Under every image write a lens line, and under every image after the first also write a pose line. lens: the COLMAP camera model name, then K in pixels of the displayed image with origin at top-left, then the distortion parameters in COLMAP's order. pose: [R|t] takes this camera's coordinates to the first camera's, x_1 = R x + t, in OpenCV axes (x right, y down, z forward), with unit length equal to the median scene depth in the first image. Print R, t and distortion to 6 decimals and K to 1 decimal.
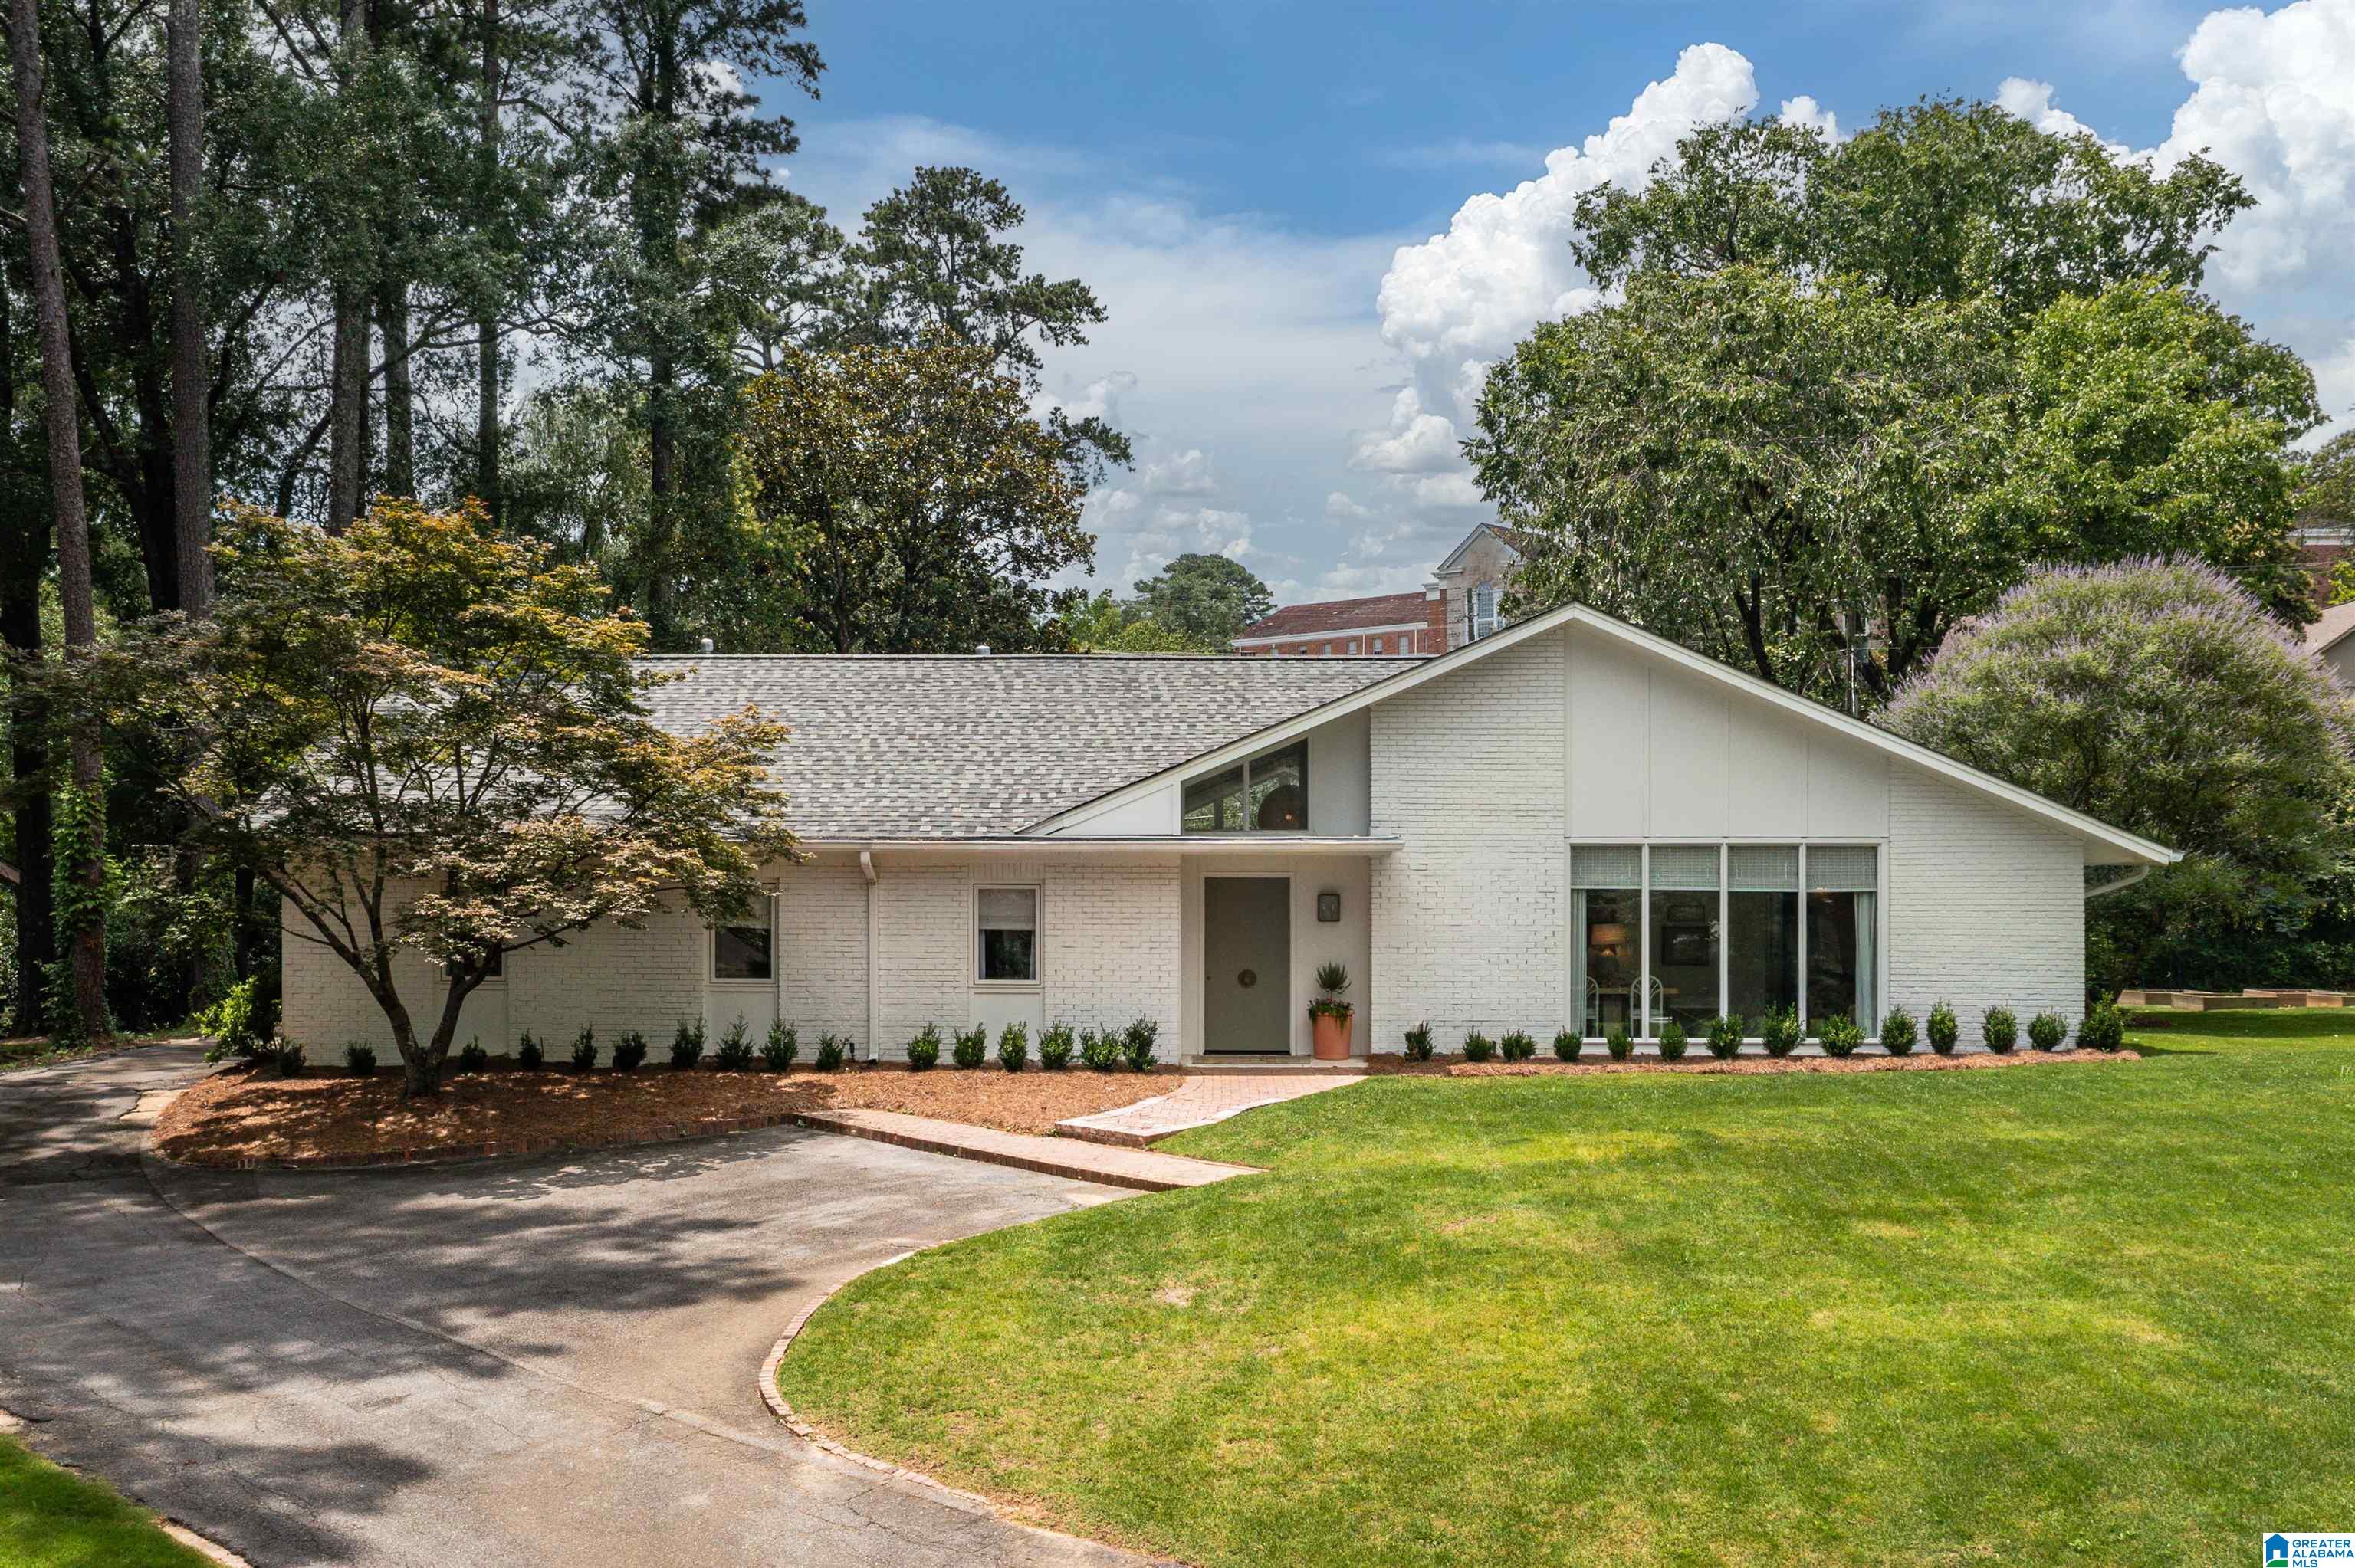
lens RADIAL K [[1996.3, 0, 1177.6], [0, 1996.3, 744.8], [0, 0, 1]] dist [0.007086, -0.000548]
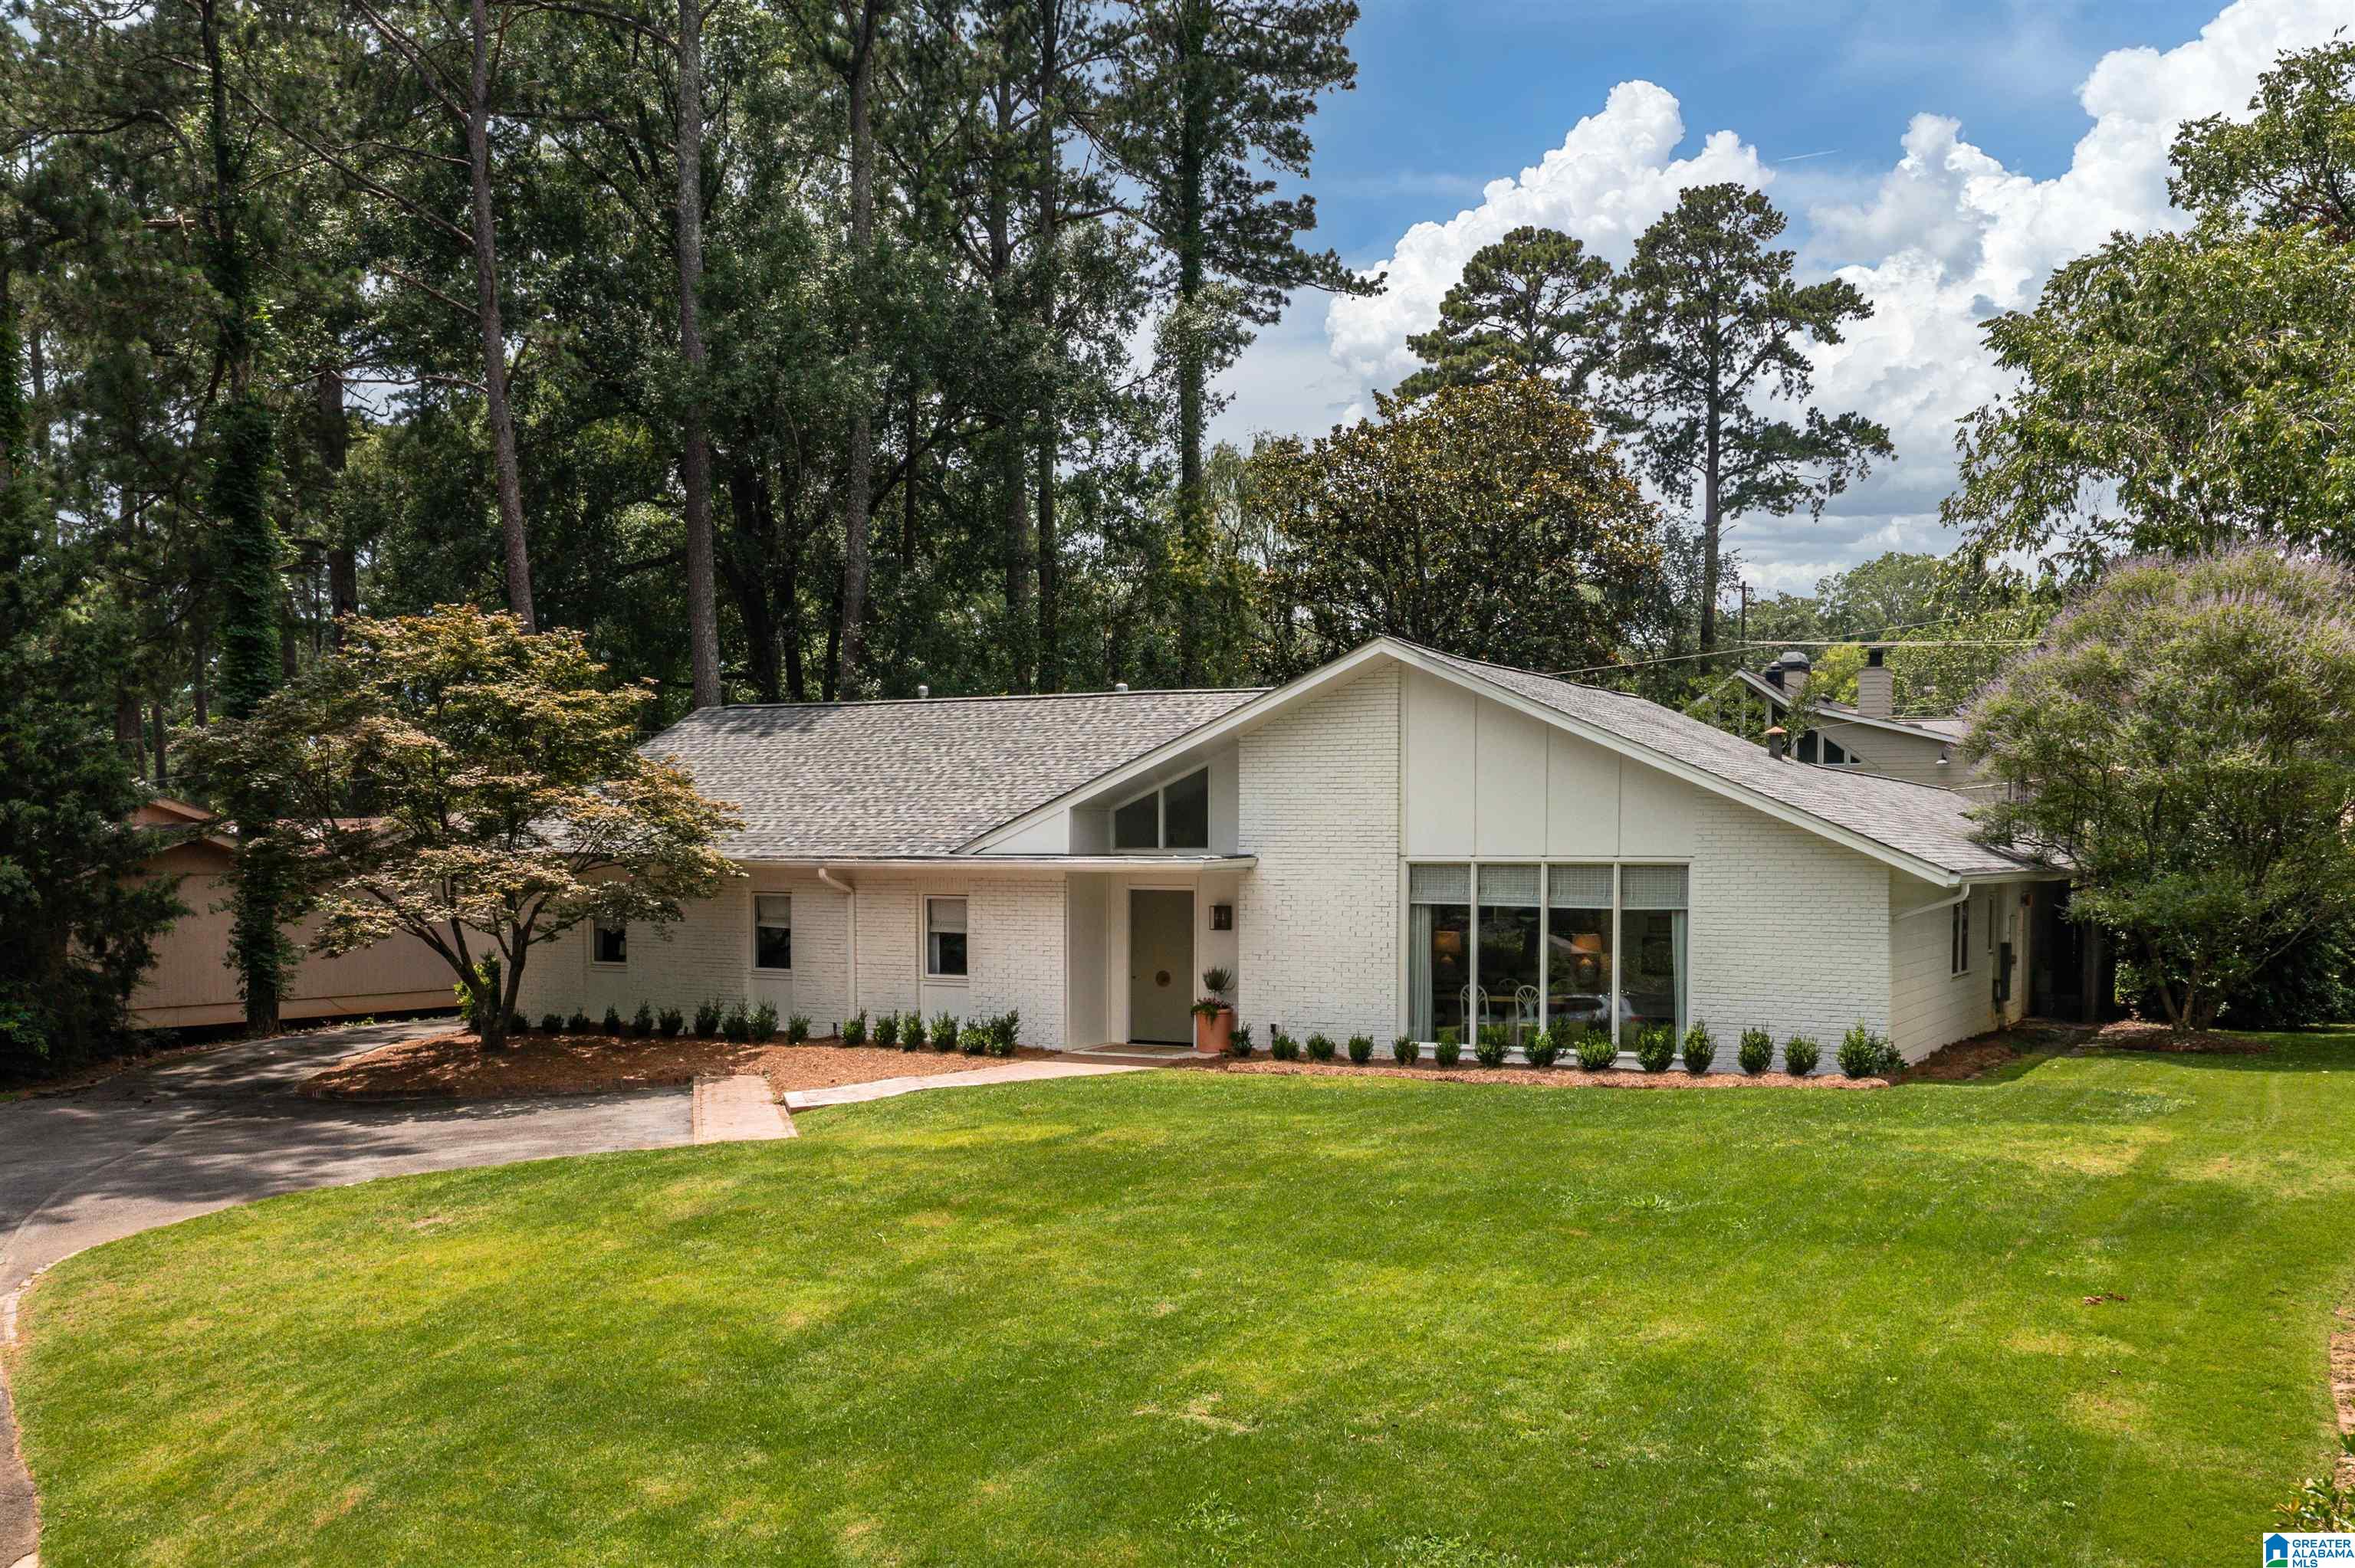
lens RADIAL K [[1819.9, 0, 1148.7], [0, 1819.9, 780.1], [0, 0, 1]] dist [-0.015891, -0.015197]
pose [[0.912705, -0.016704, -0.408278, 0.475454], [0.025534, 0.999543, 0.016186, -0.013931], [0.407821, -0.025198, 0.912714, 0.050864]]
